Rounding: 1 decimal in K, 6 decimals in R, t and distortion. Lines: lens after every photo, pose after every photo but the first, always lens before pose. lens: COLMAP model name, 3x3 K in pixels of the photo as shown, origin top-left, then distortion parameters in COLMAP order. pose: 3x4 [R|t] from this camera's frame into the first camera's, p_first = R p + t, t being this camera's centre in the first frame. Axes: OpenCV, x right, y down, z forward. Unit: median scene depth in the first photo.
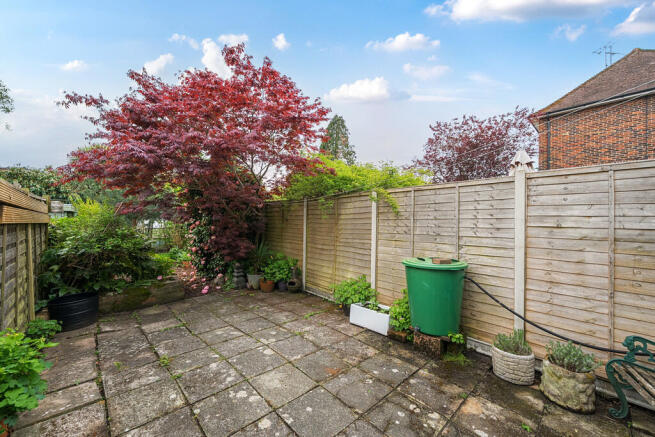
lens RADIAL K [[247.7, 0, 327.5], [0, 247.7, 218.5], [0, 0, 1]] dist [0.000453, 0.000058]
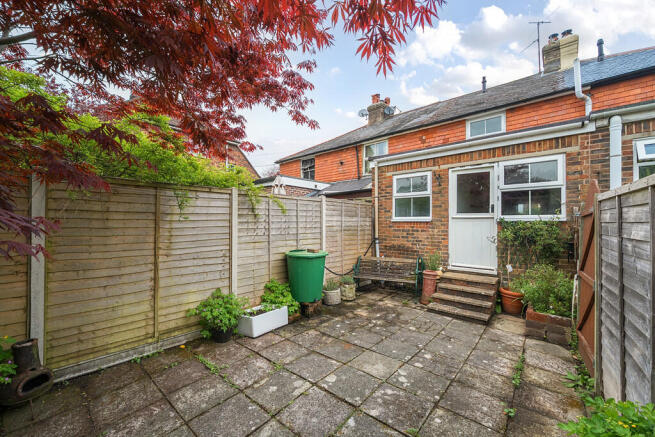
lens RADIAL K [[247.7, 0, 327.5], [0, 247.7, 218.5], [0, 0, 1]] dist [0.000453, 0.000058]
pose [[-0.066023, -0.001499, 0.997817, -1.136194], [-0.026010, 0.999662, -0.000219, -0.025618], [-0.997479, -0.025967, -0.066040, 1.112770]]
